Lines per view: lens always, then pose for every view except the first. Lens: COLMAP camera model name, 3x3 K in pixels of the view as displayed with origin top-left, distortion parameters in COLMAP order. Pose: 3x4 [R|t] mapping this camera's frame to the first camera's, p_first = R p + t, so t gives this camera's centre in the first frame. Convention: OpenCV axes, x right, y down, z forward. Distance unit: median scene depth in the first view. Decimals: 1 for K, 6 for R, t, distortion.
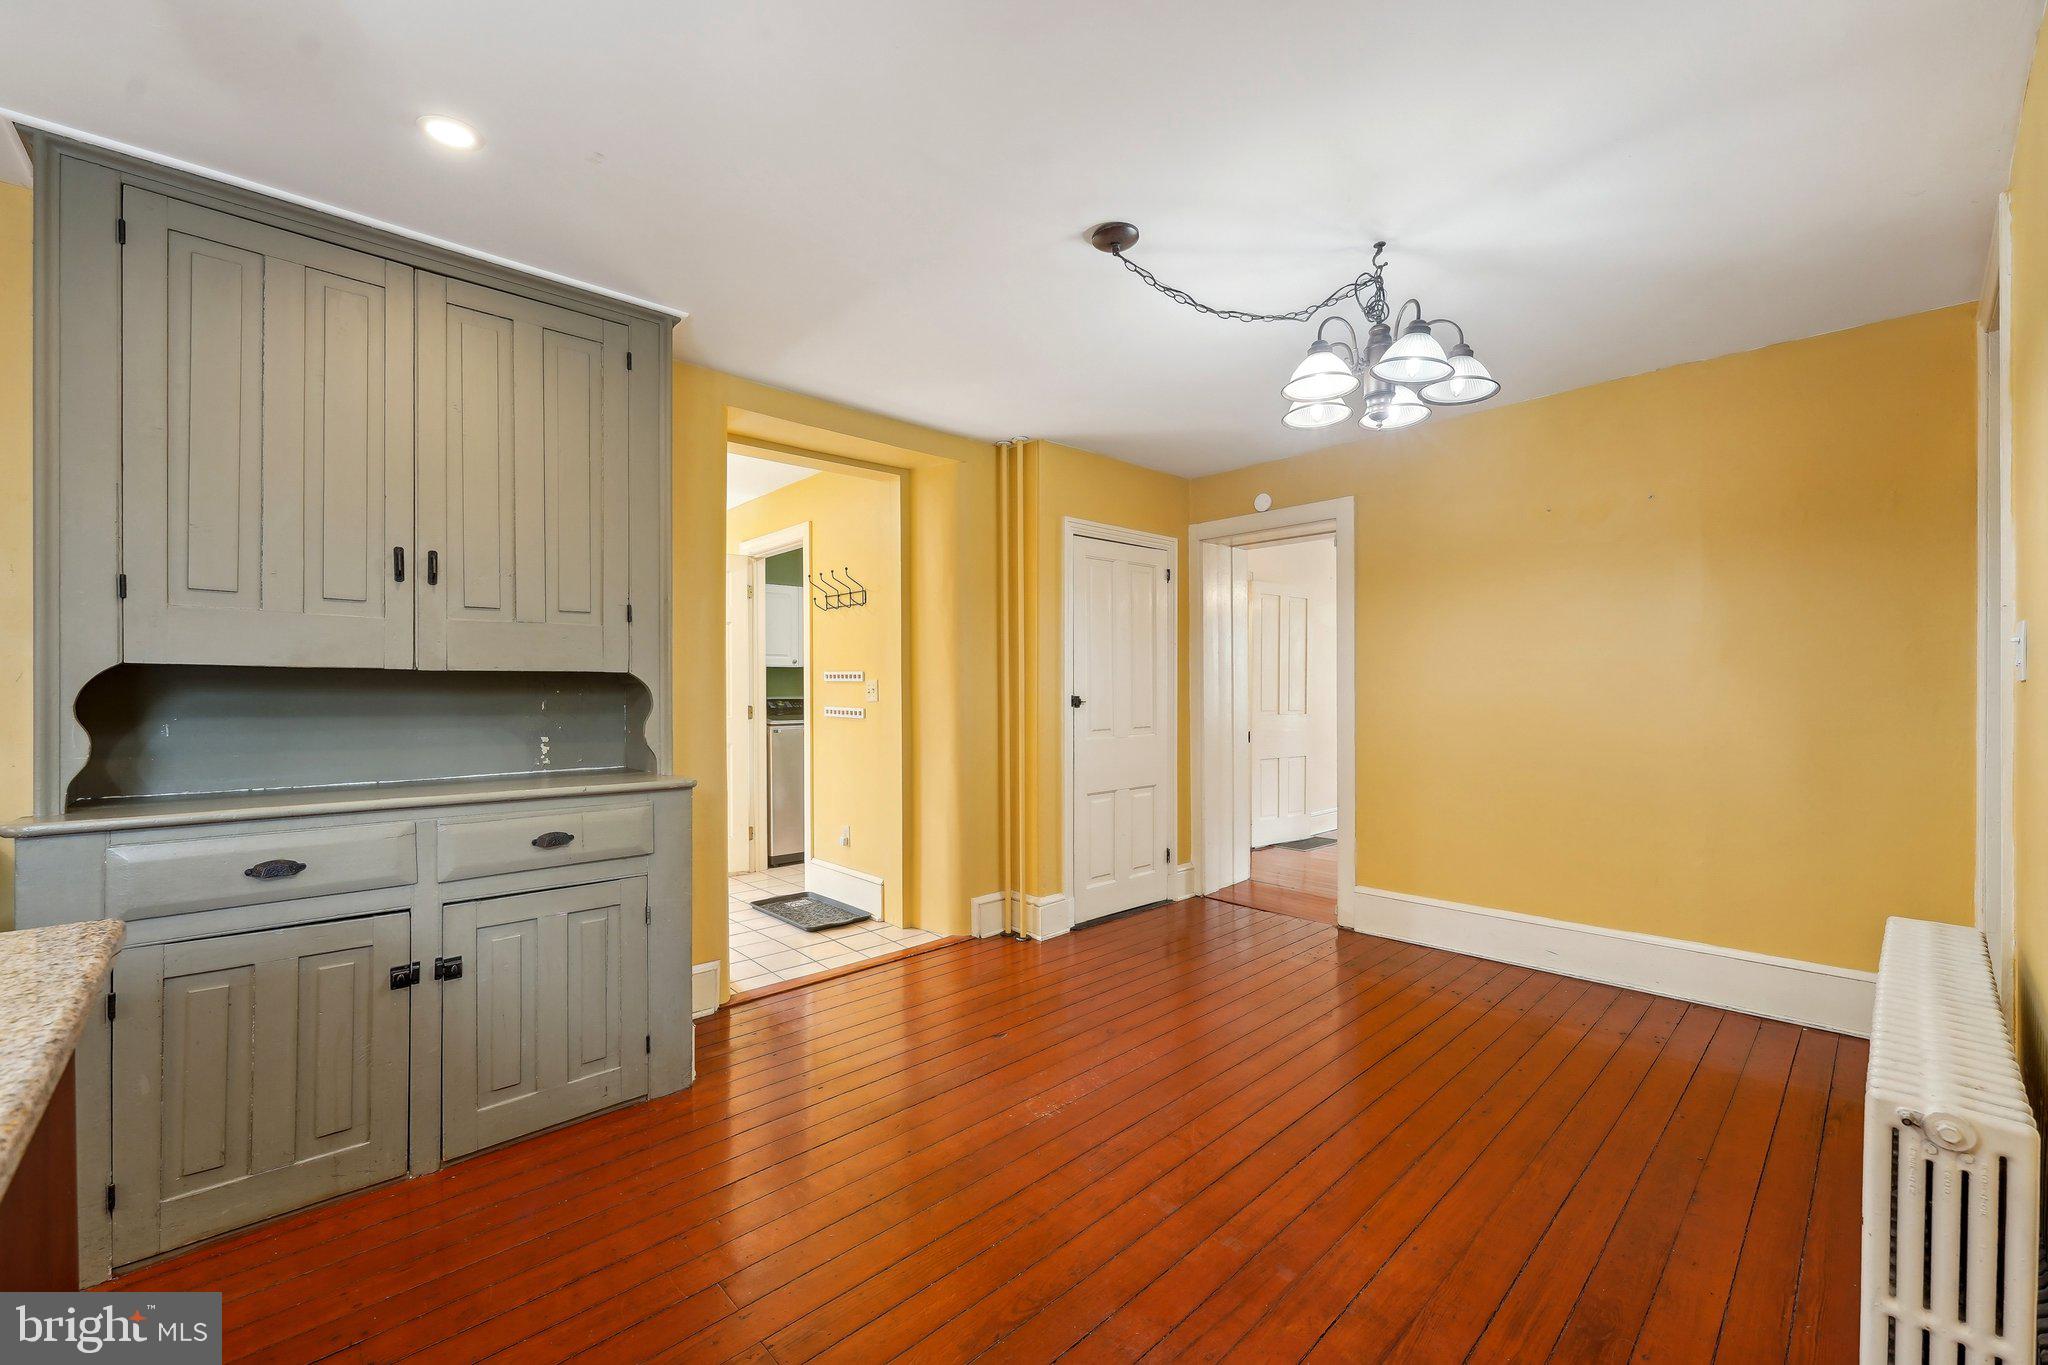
lens RADIAL K [[834.3, 0, 1024.4], [0, 834.3, 693.8], [0, 0, 1]] dist [-0.002824, -0.000442]
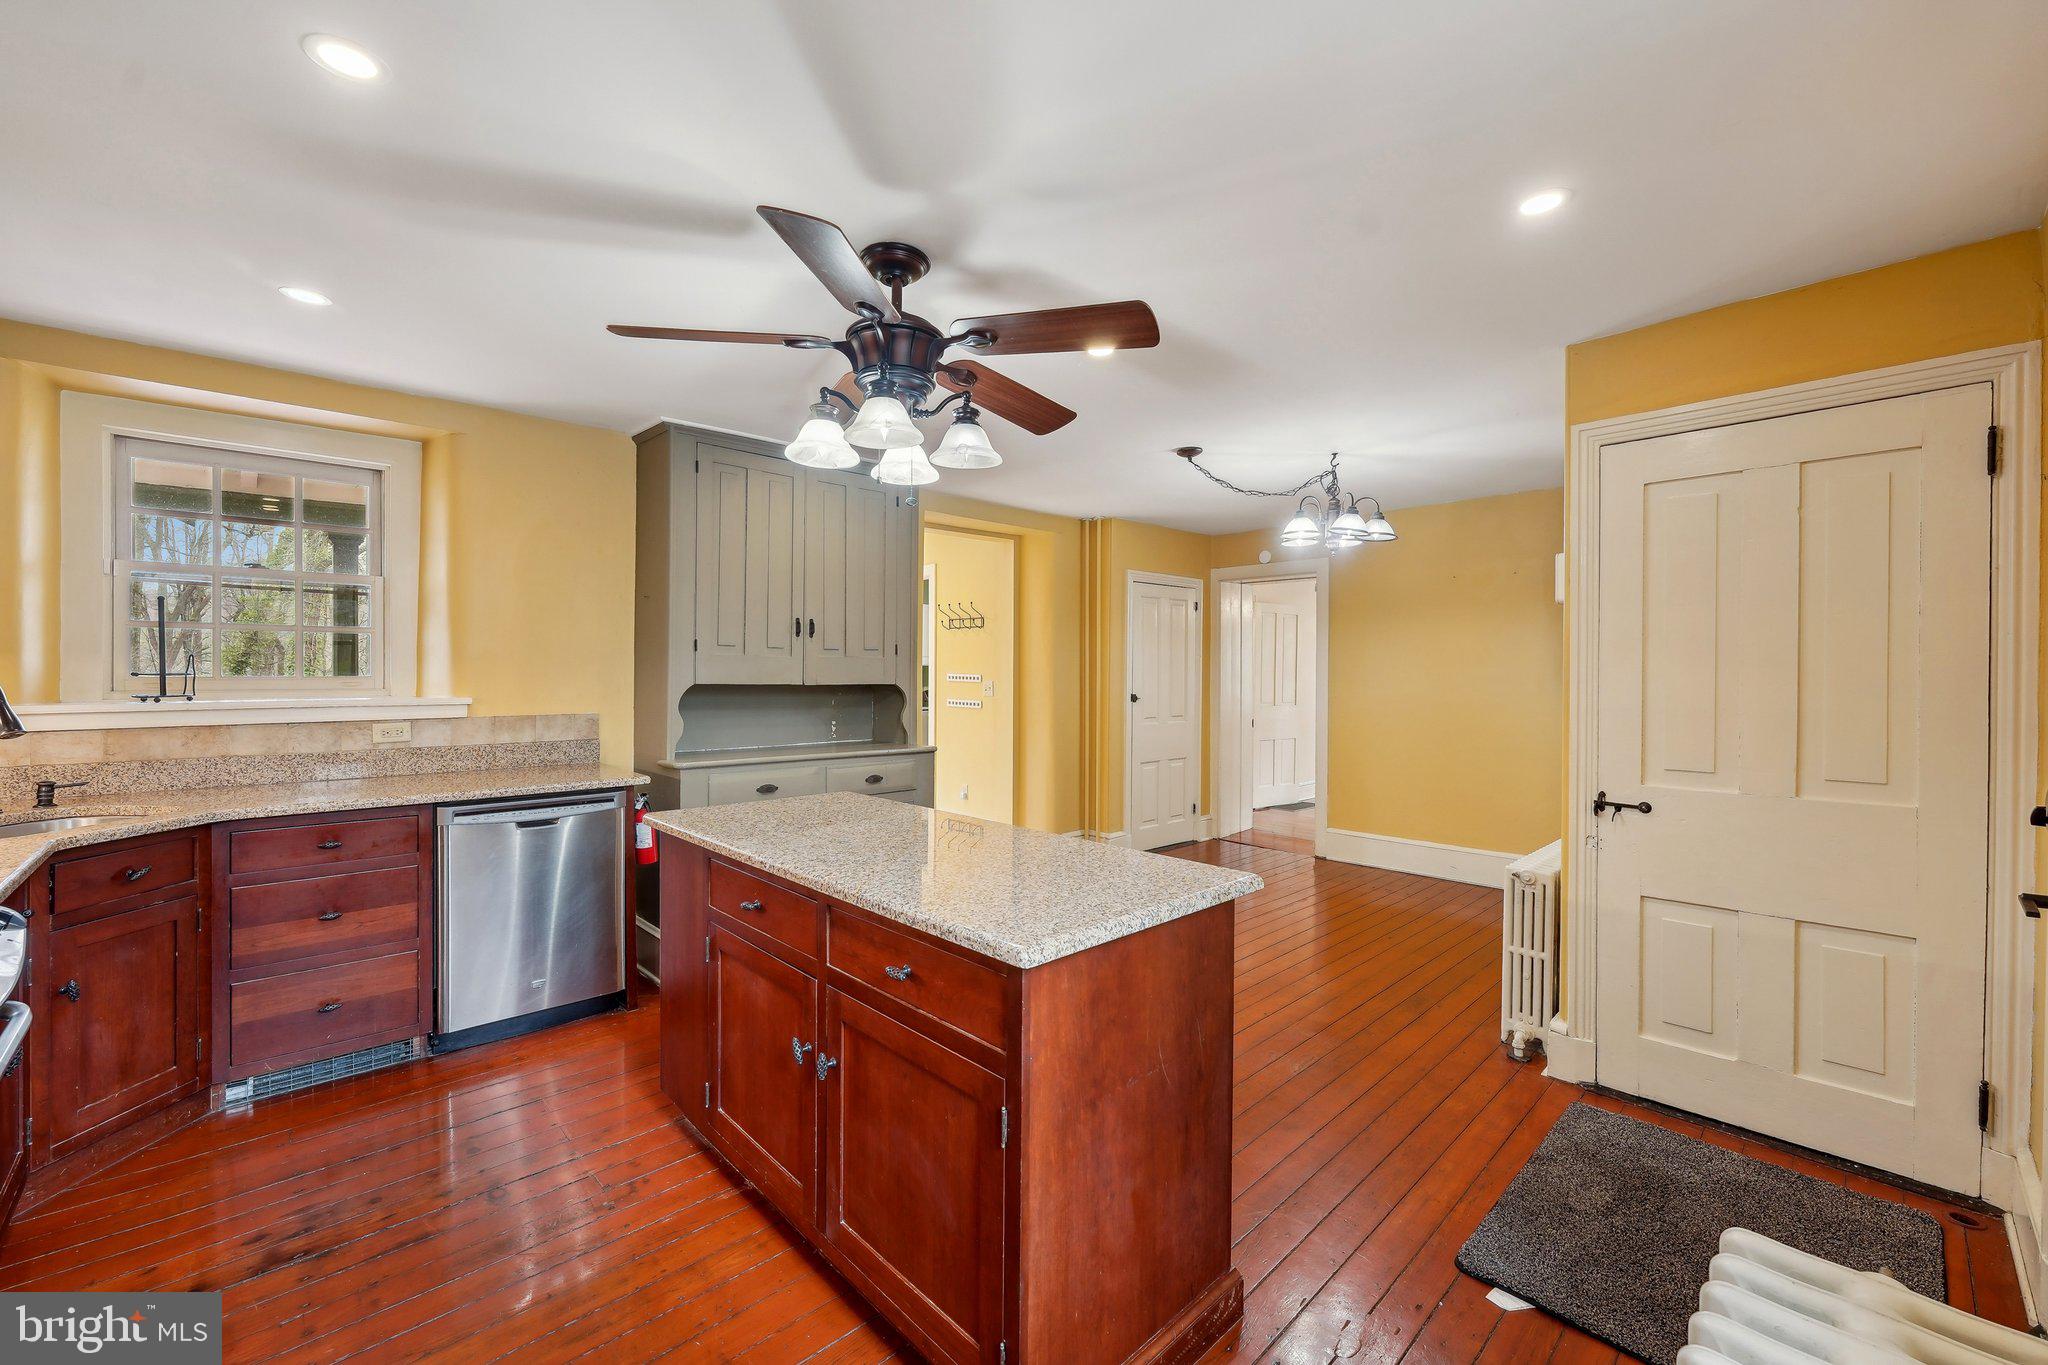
lens RADIAL K [[817.3, 0, 1028.0], [0, 817.3, 678.2], [0, 0, 1]] dist [0.000798, 0.000067]
pose [[0.999954, 0.008558, 0.004378, -0.156690], [-0.008567, 0.999961, 0.002170, -0.032362], [-0.004359, -0.002207, 0.999988, -0.498604]]
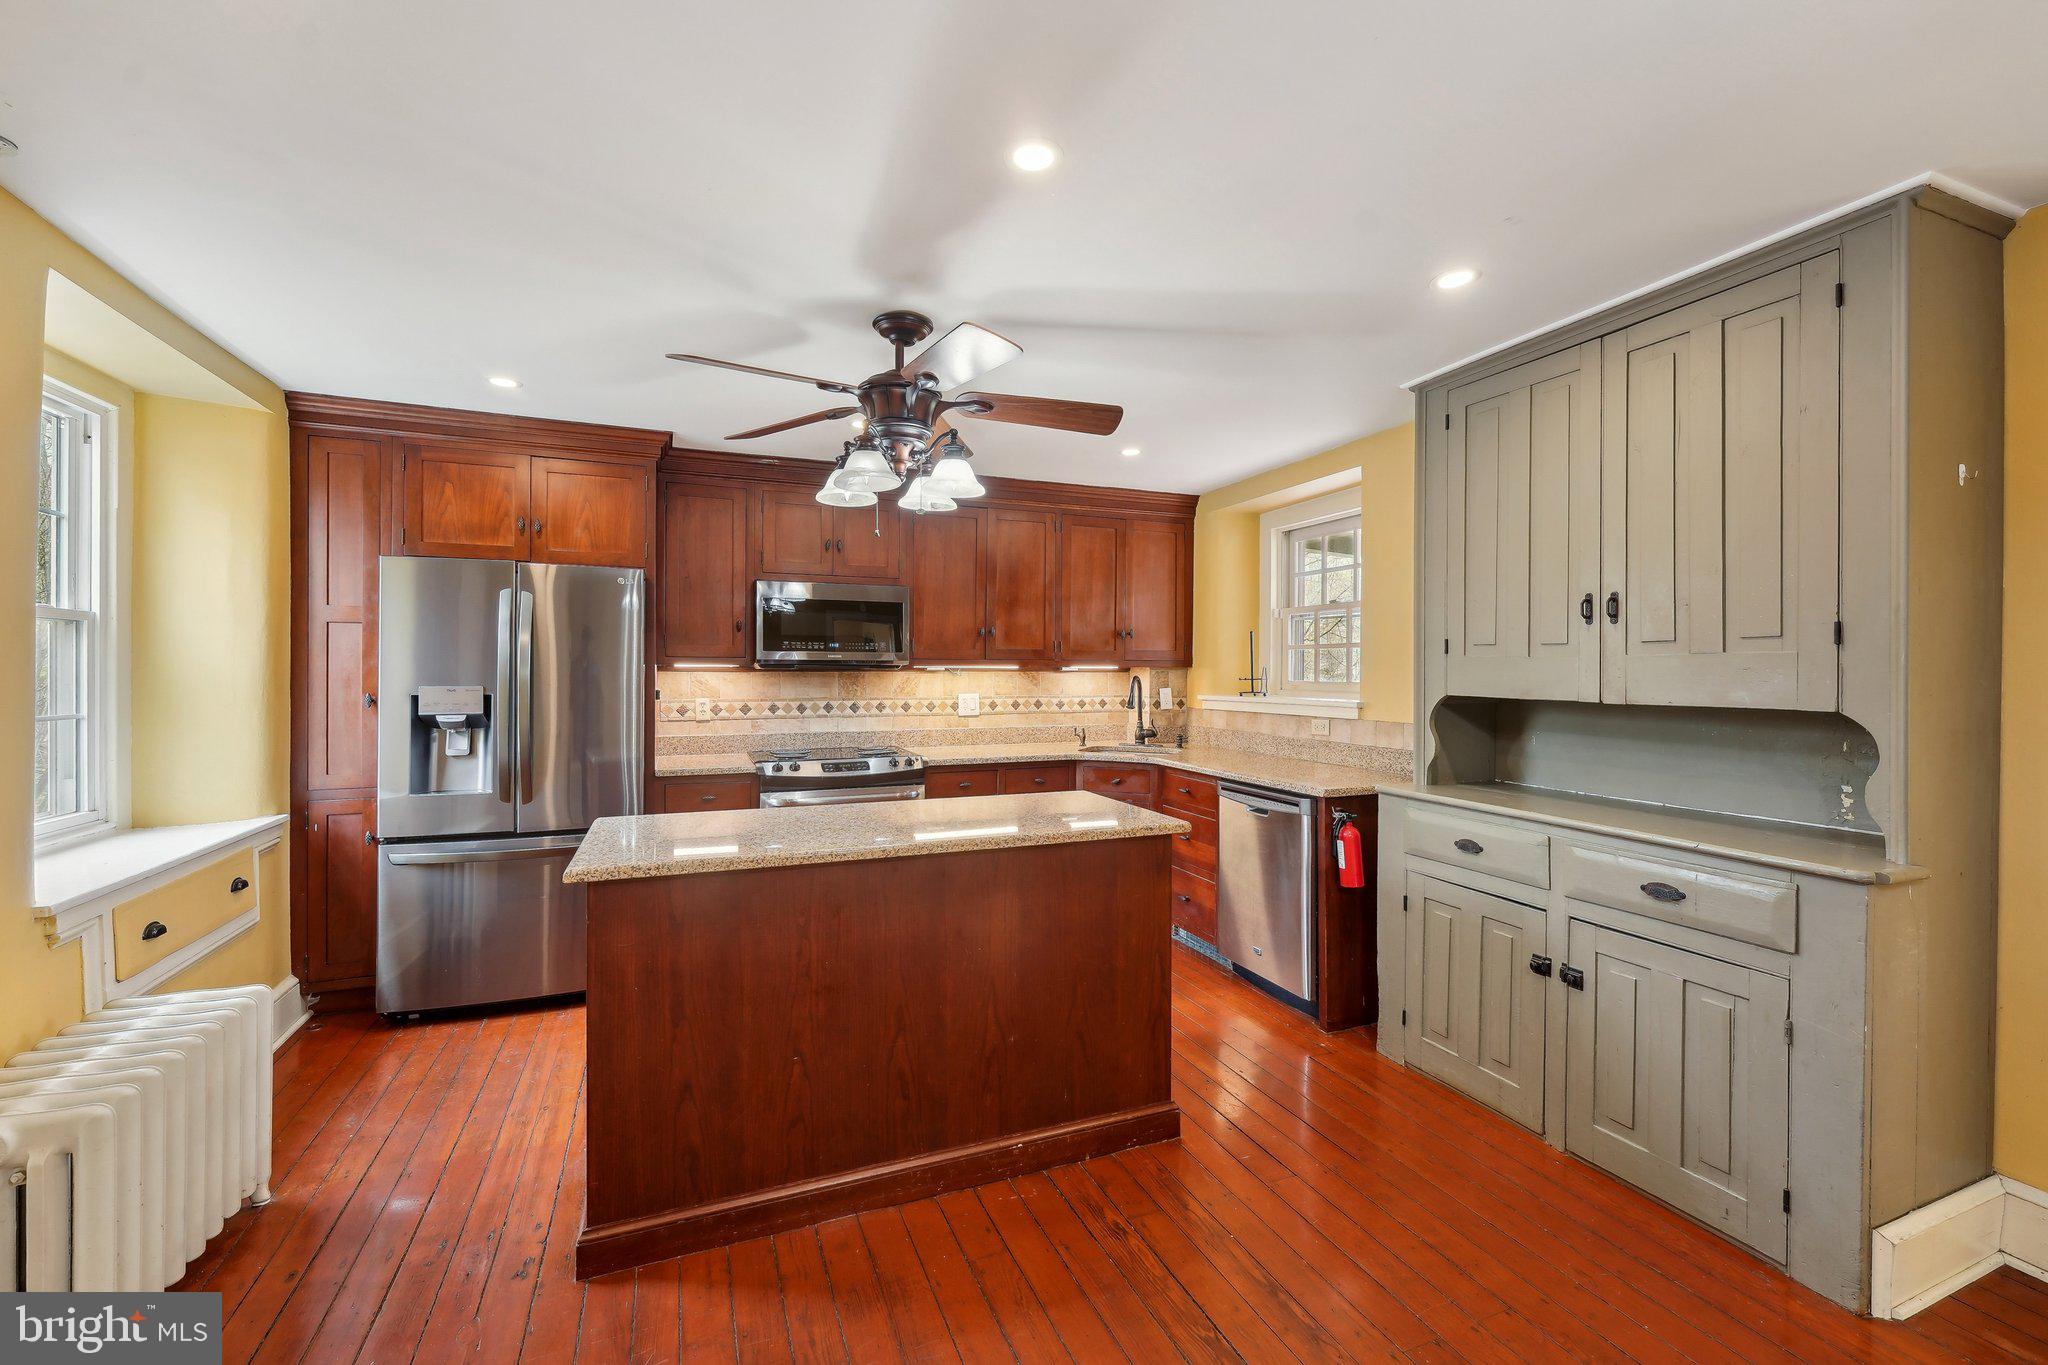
lens RADIAL K [[841.9, 0, 1018.7], [0, 841.9, 669.3], [0, 0, 1]] dist [-0.000342, -0.000090]
pose [[-0.368734, 0.000602, -0.929535, 0.367133], [-0.006971, 0.999970, 0.003413, -0.045026], [0.929509, 0.007738, -0.368718, 0.438006]]
